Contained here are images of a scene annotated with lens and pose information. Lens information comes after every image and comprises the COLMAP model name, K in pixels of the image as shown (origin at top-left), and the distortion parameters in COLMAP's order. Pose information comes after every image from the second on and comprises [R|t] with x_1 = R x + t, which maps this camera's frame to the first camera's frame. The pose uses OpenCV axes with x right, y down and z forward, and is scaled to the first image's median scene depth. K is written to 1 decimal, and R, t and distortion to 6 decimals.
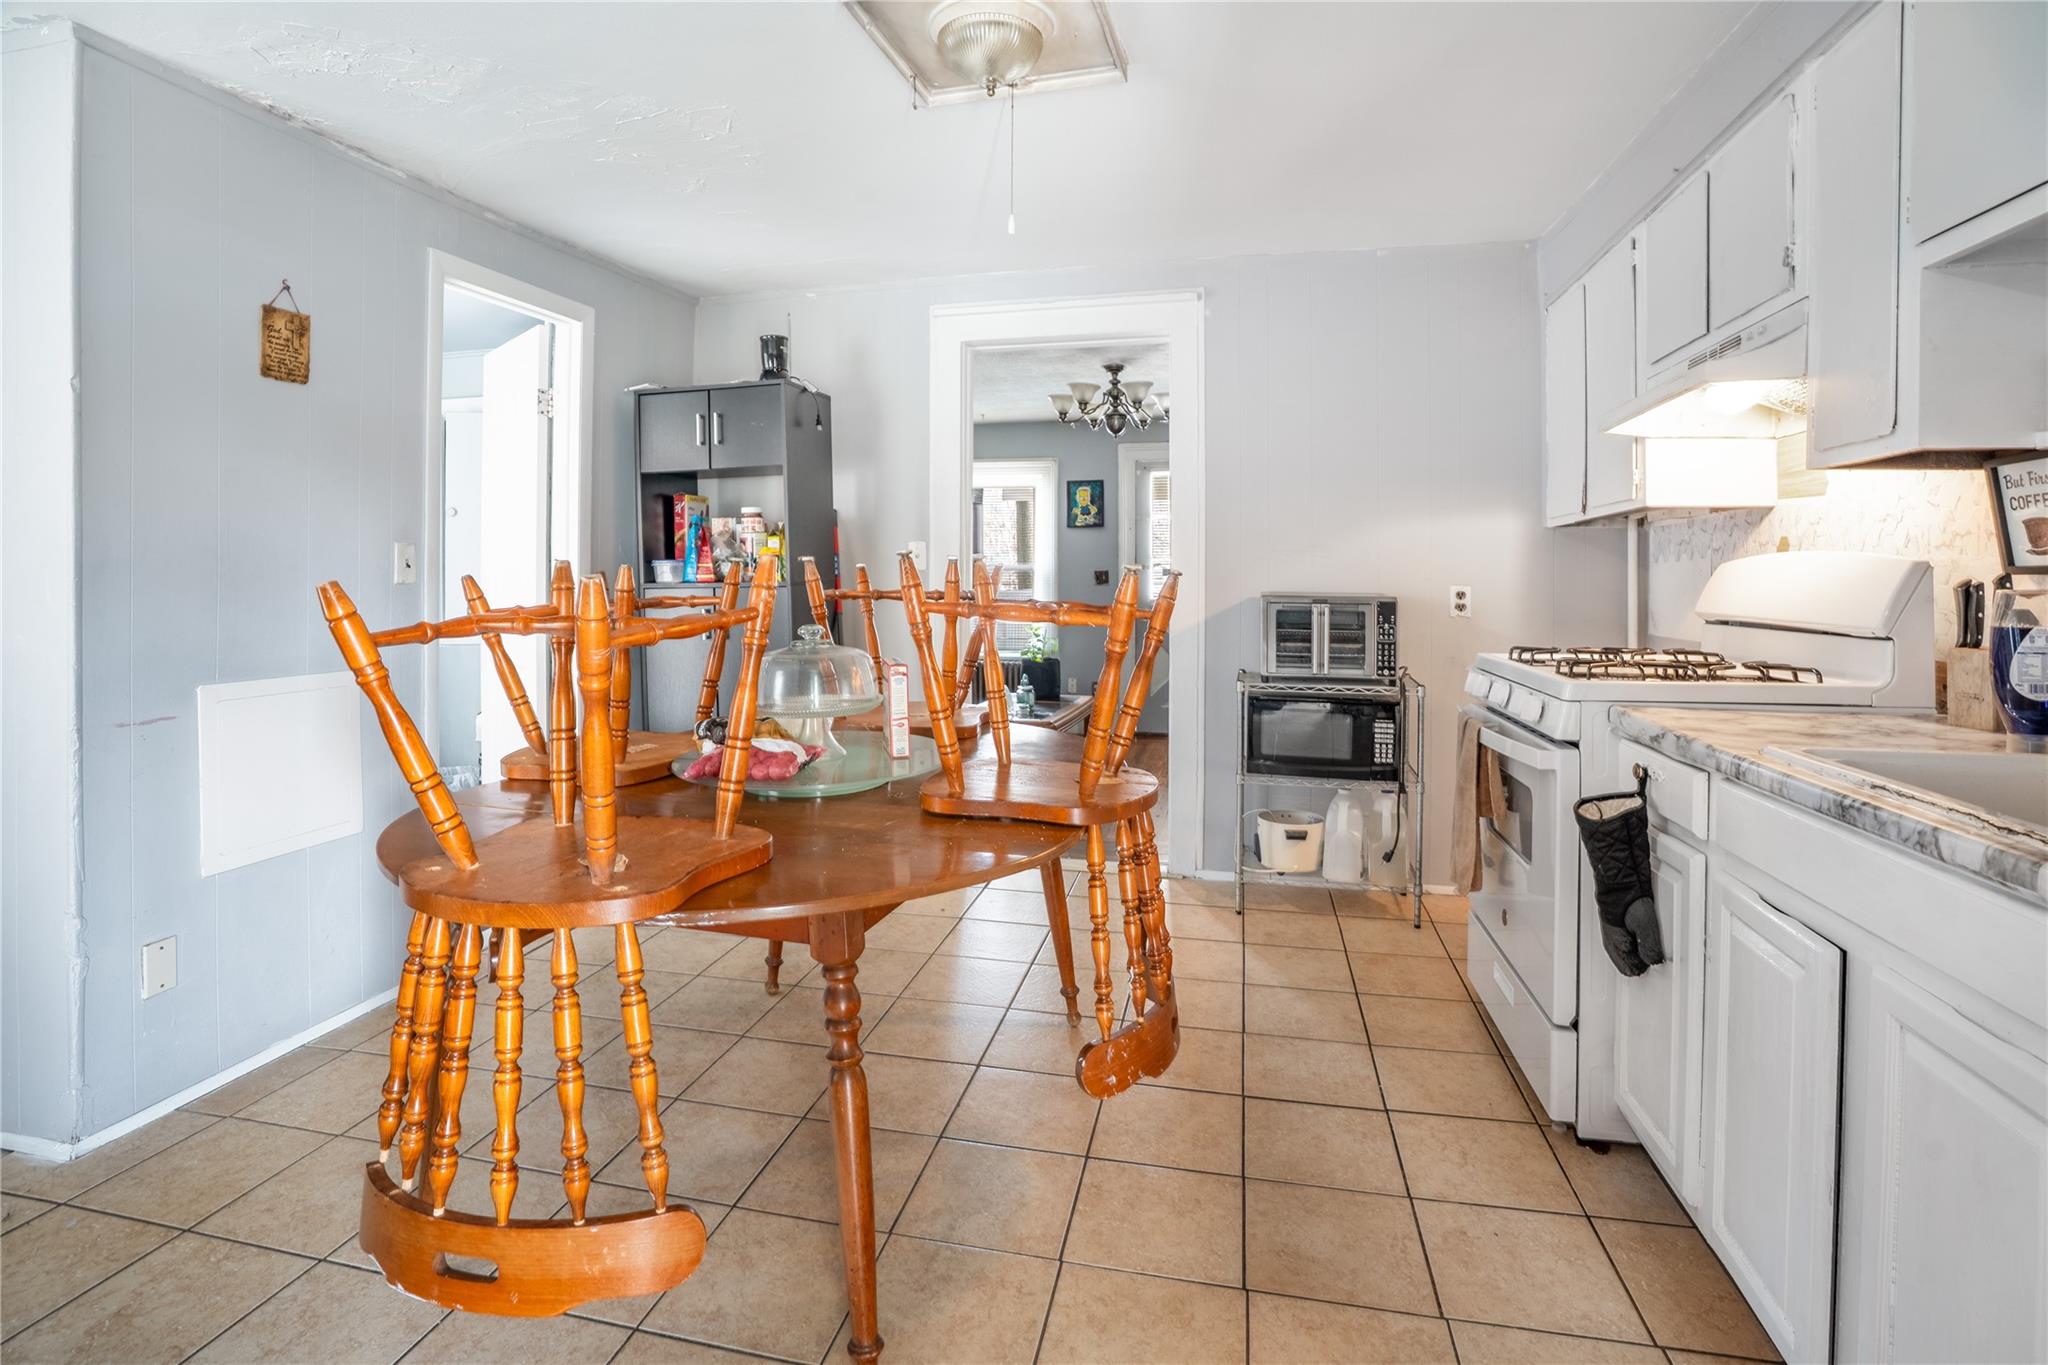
lens RADIAL K [[974.6, 0, 1029.1], [0, 974.6, 588.9], [0, 0, 1]] dist [-0.045328, 0.000700]
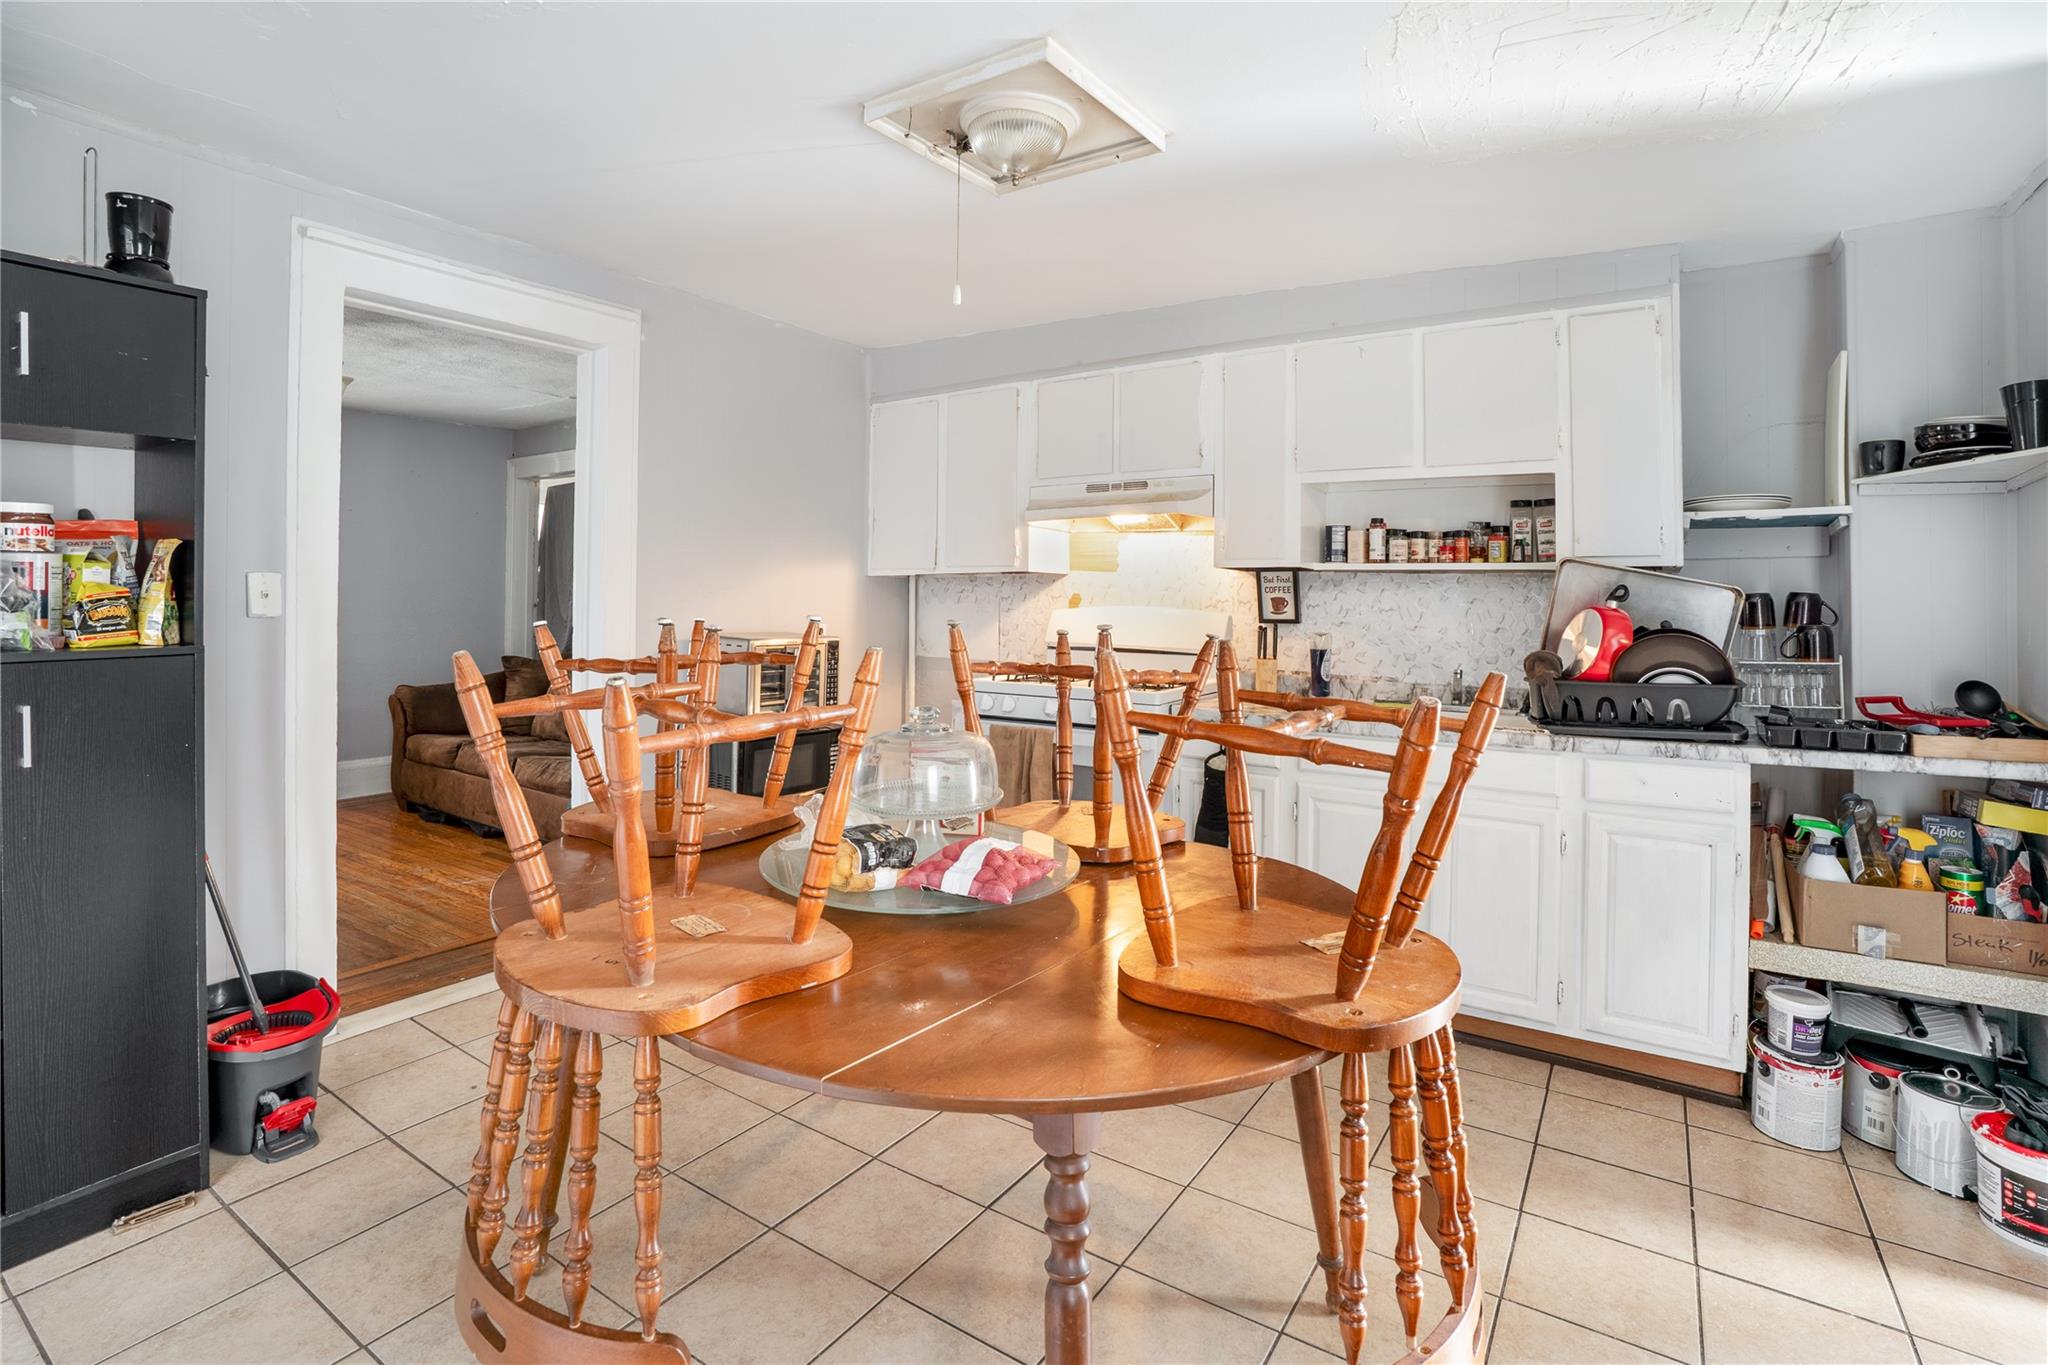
lens RADIAL K [[974.6, 0, 1009.3], [0, 974.6, 594.9], [0, 0, 1]] dist [-0.045328, 0.000700]
pose [[0.362158, 0.004426, 0.932106, -0.271619], [0.001051, 0.999986, -0.005156, -0.015703], [-0.932116, 0.002847, 0.362148, 0.165946]]
